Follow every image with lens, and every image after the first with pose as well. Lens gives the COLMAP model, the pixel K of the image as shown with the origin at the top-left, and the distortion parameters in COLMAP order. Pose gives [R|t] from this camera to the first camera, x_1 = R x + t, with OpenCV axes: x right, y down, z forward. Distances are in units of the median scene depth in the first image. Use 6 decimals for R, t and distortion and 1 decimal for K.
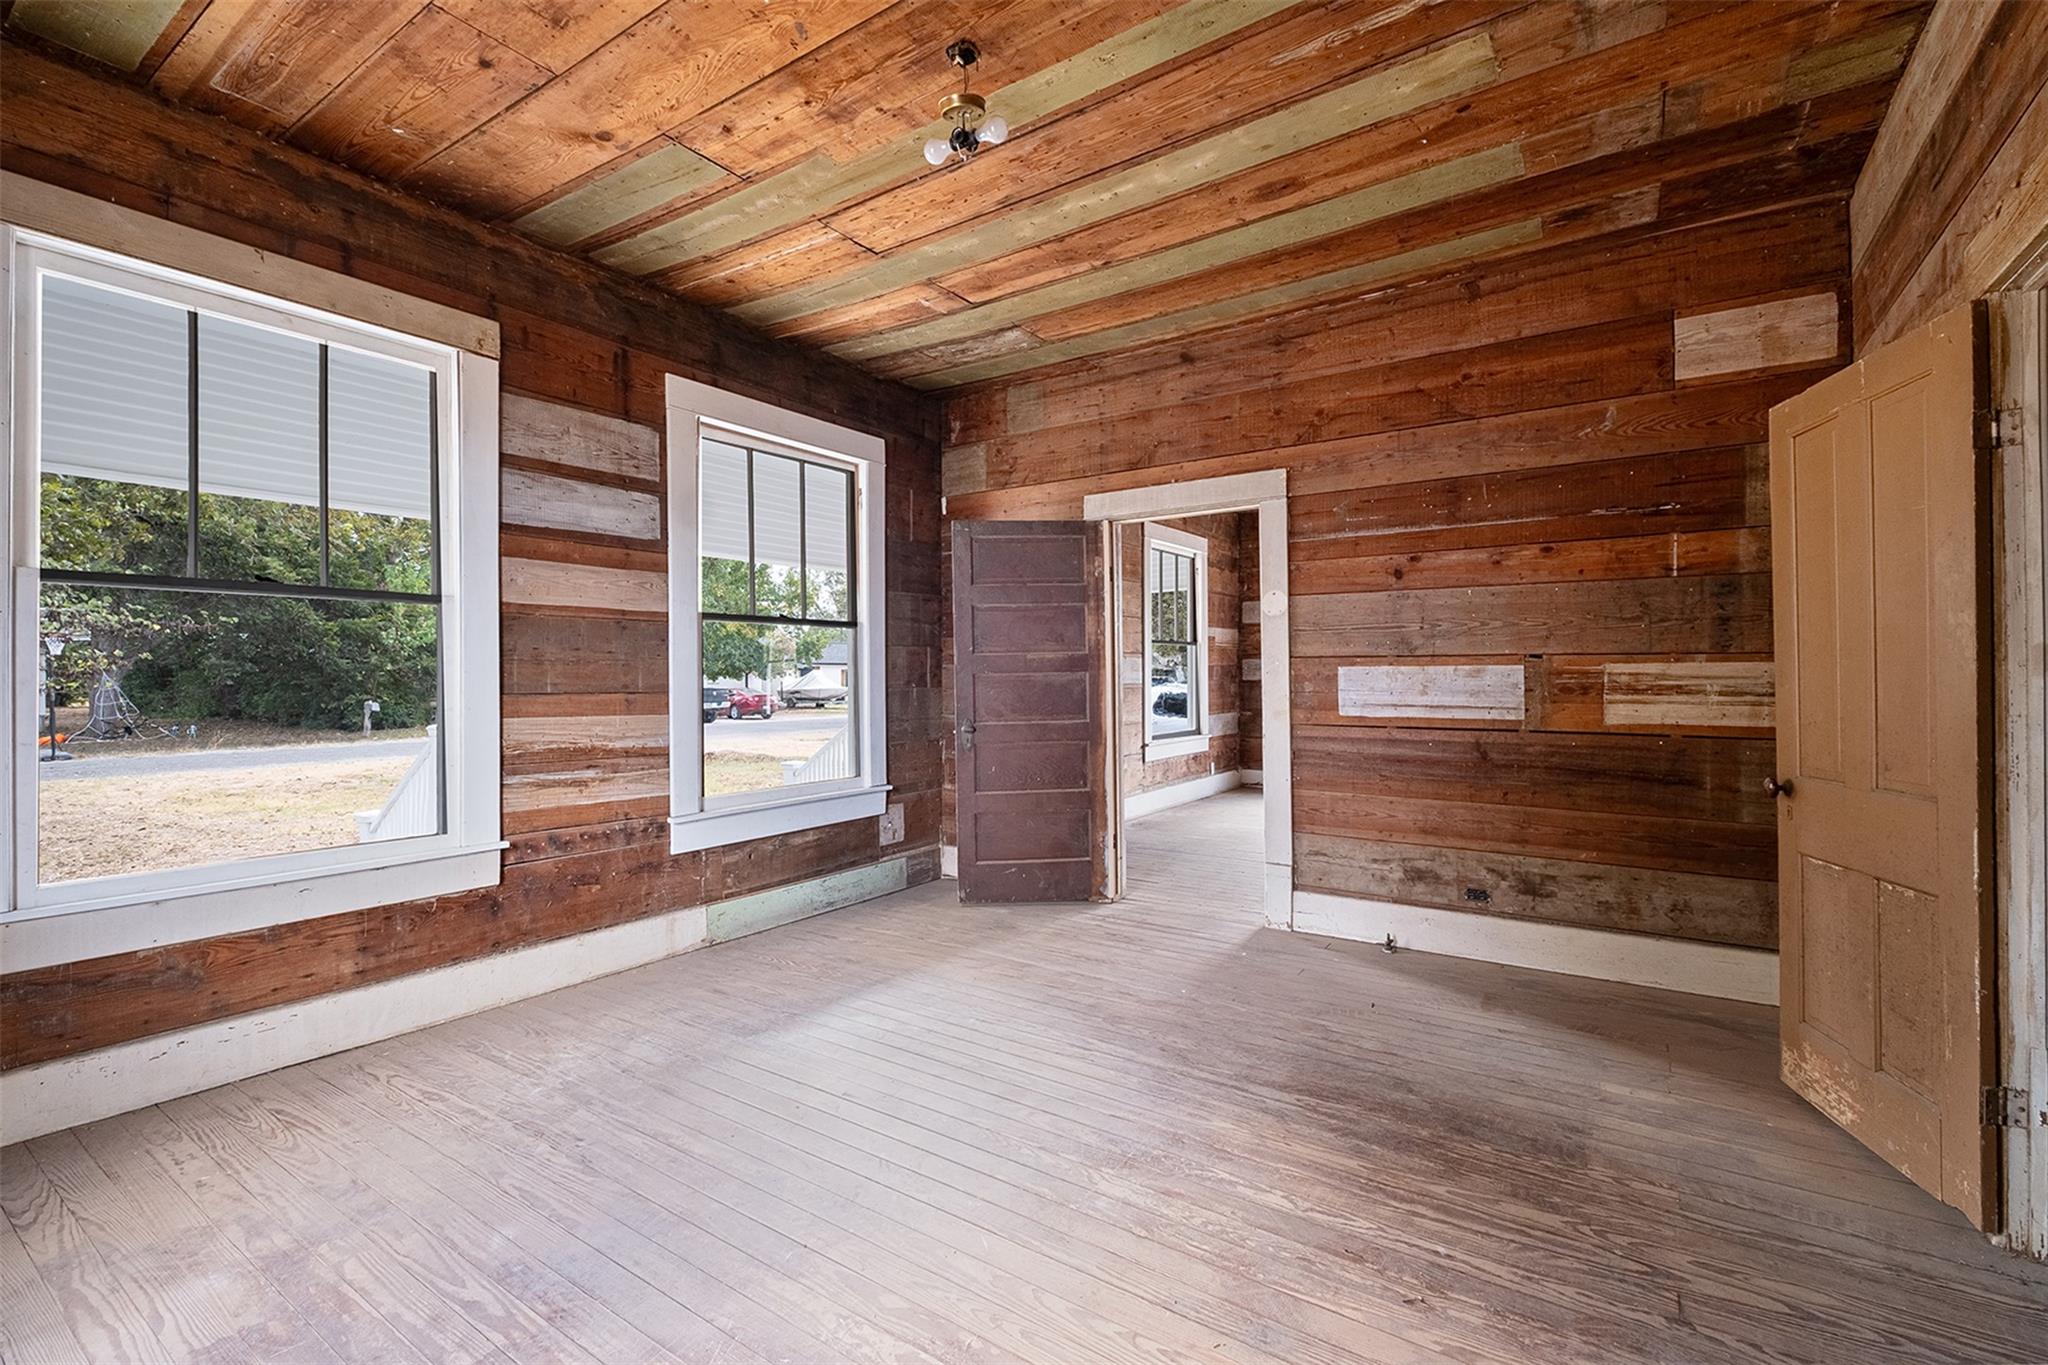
lens RADIAL K [[890.1, 0, 1027.8], [0, 890.1, 678.7], [0, 0, 1]] dist [0.005706, -0.007377]
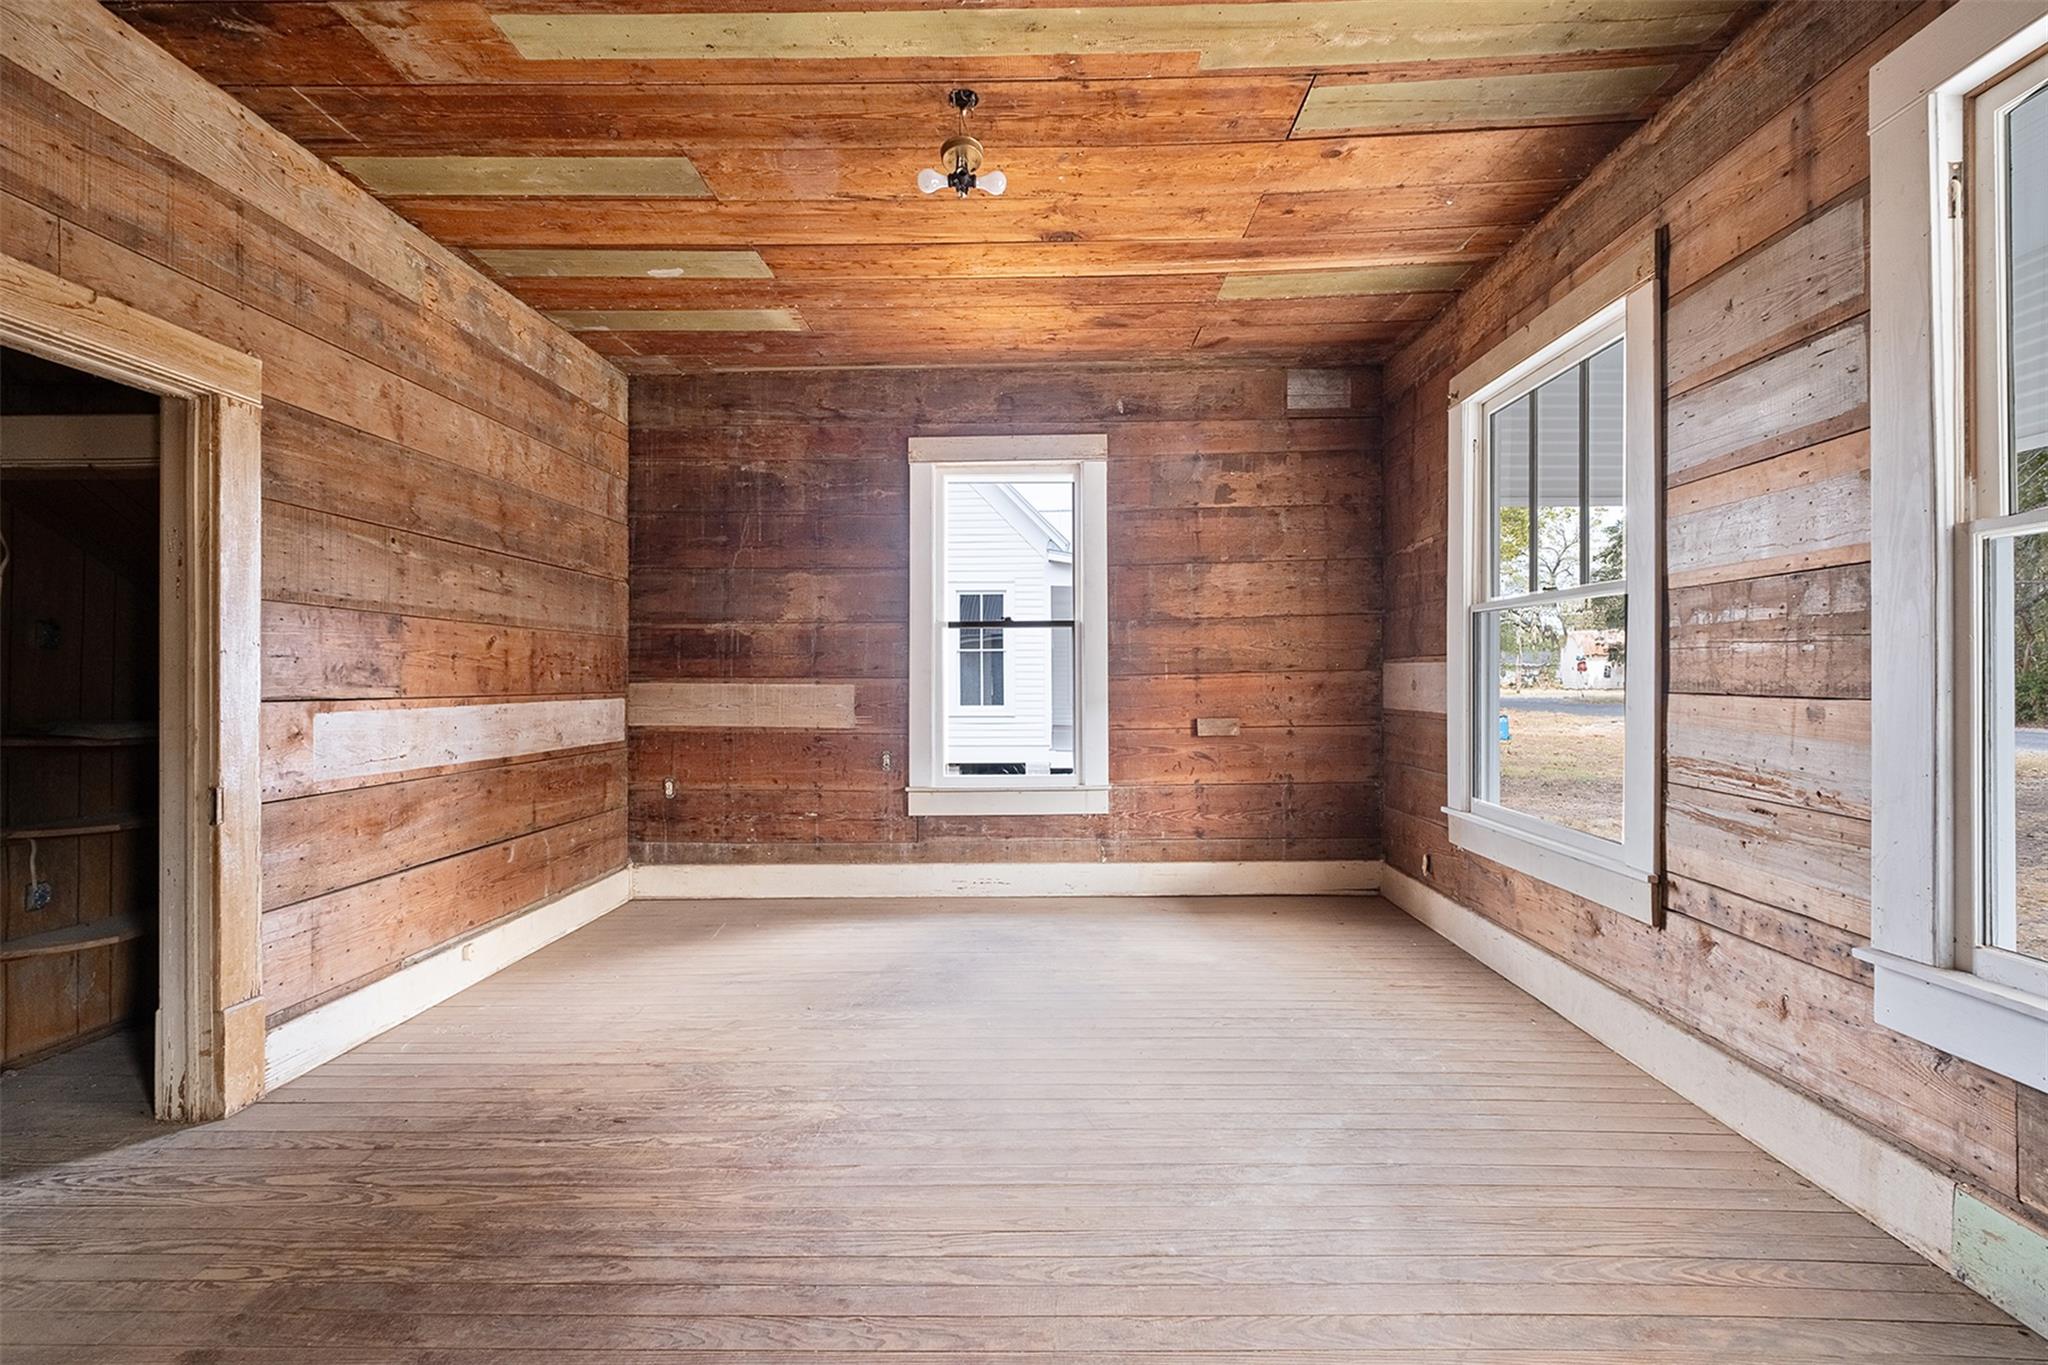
lens RADIAL K [[886.4, 0, 1027.5], [0, 886.4, 673.6], [0, 0, 1]] dist [0.005178, -0.006335]
pose [[-0.837194, 0.007630, -0.546853, 0.285729], [0.008721, 0.999962, 0.000601, -0.004267], [0.546837, -0.004266, -0.837228, 1.209759]]
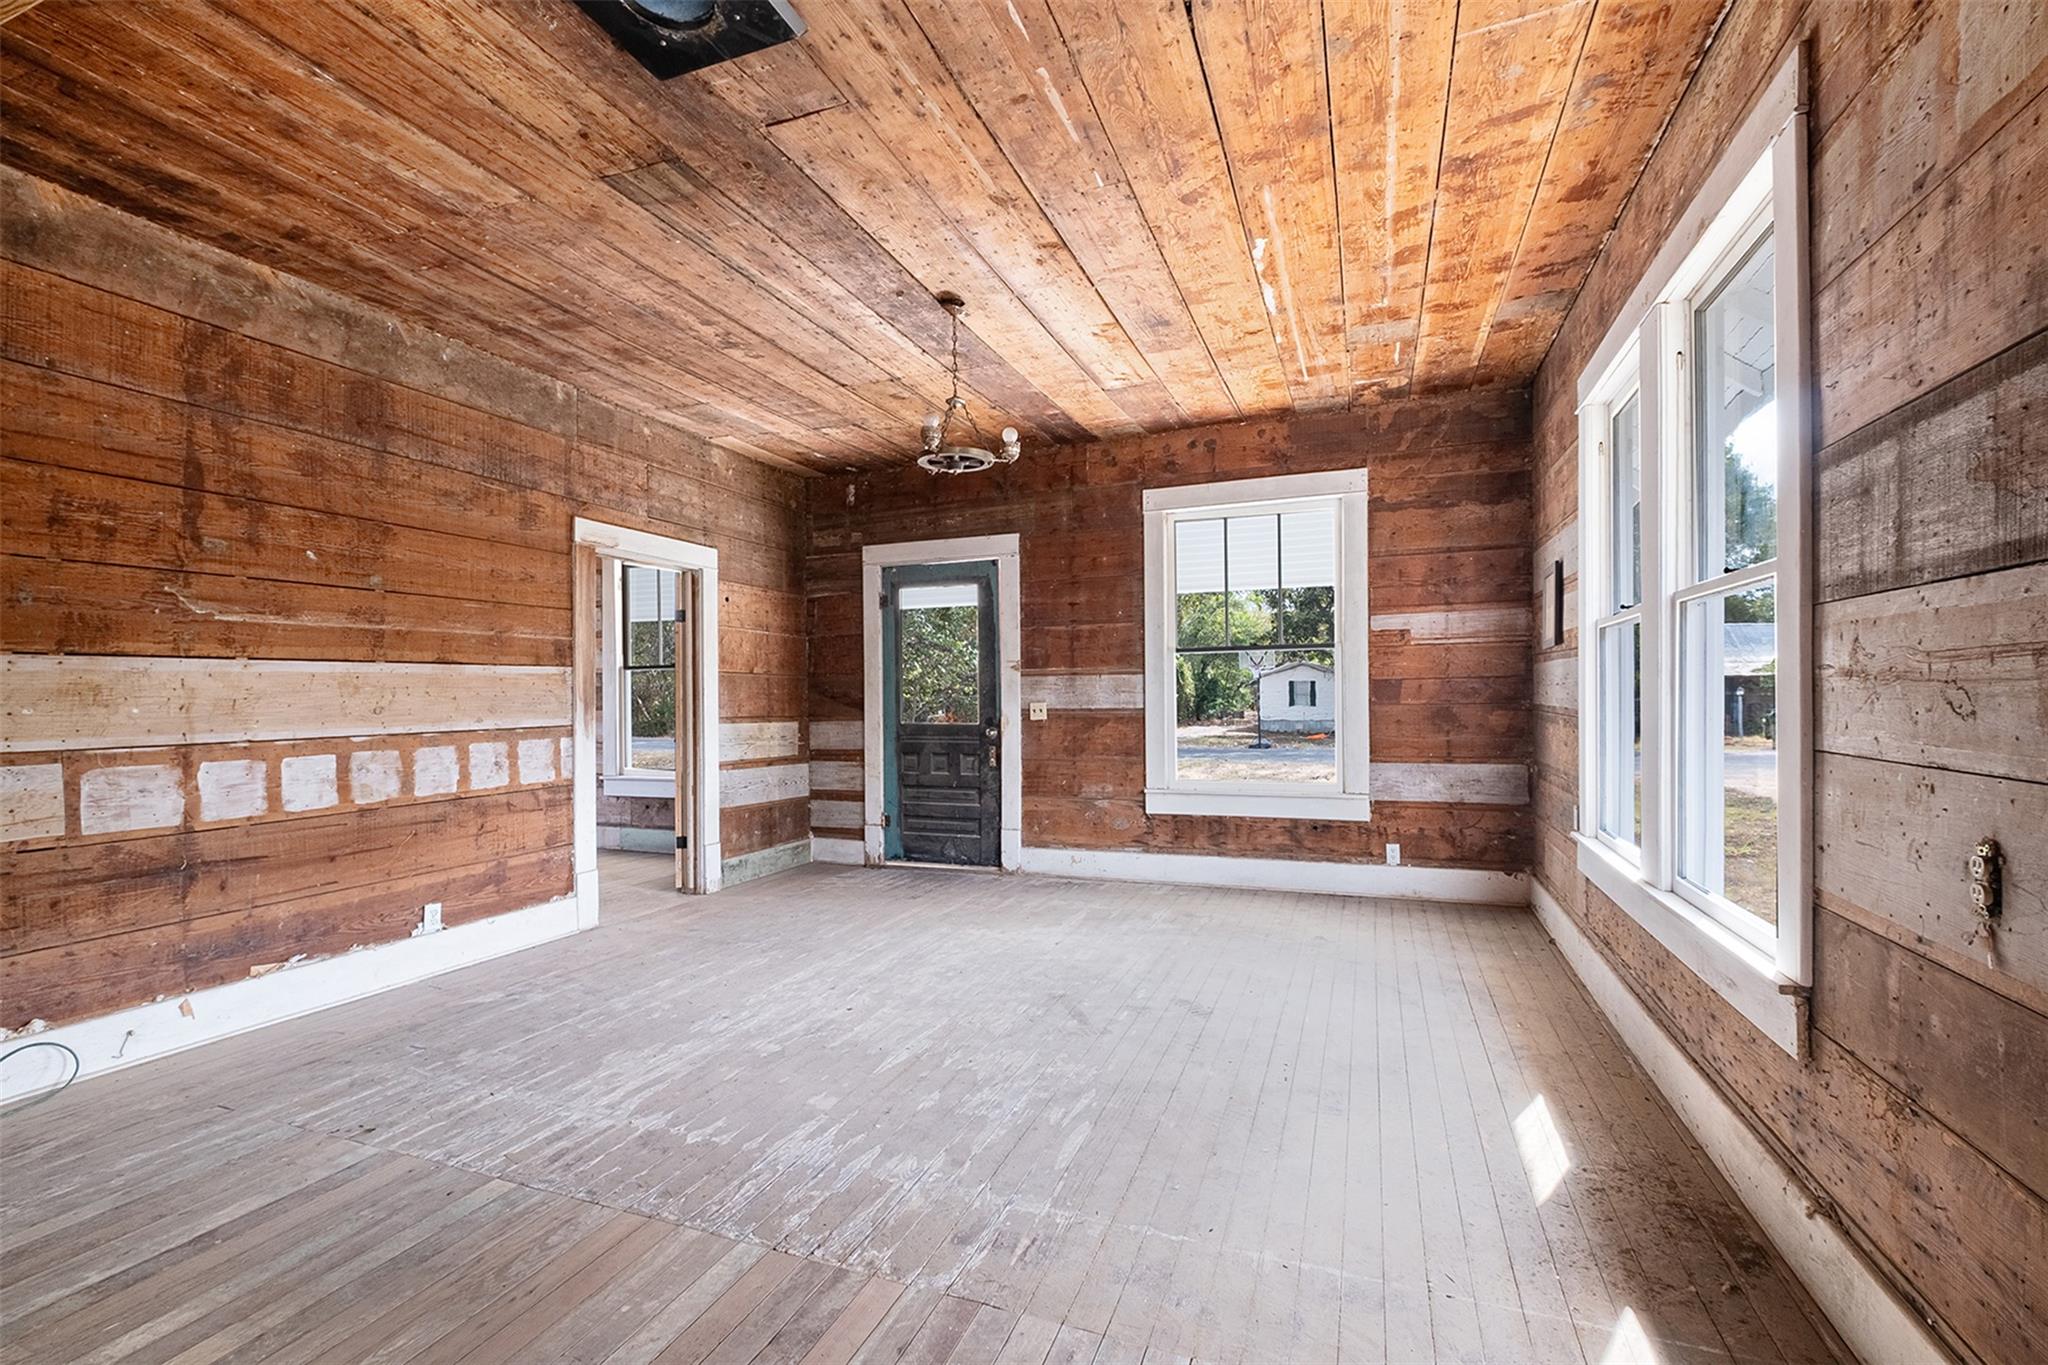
lens RADIAL K [[900.6, 0, 1020.8], [0, 900.6, 703.3], [0, 0, 1]] dist [0.007902, -0.008998]
pose [[0.226409, 0.008953, -0.973991, 1.742357], [0.005729, 0.999928, 0.010523, -0.014608], [0.974015, -0.007963, 0.226342, 1.495663]]
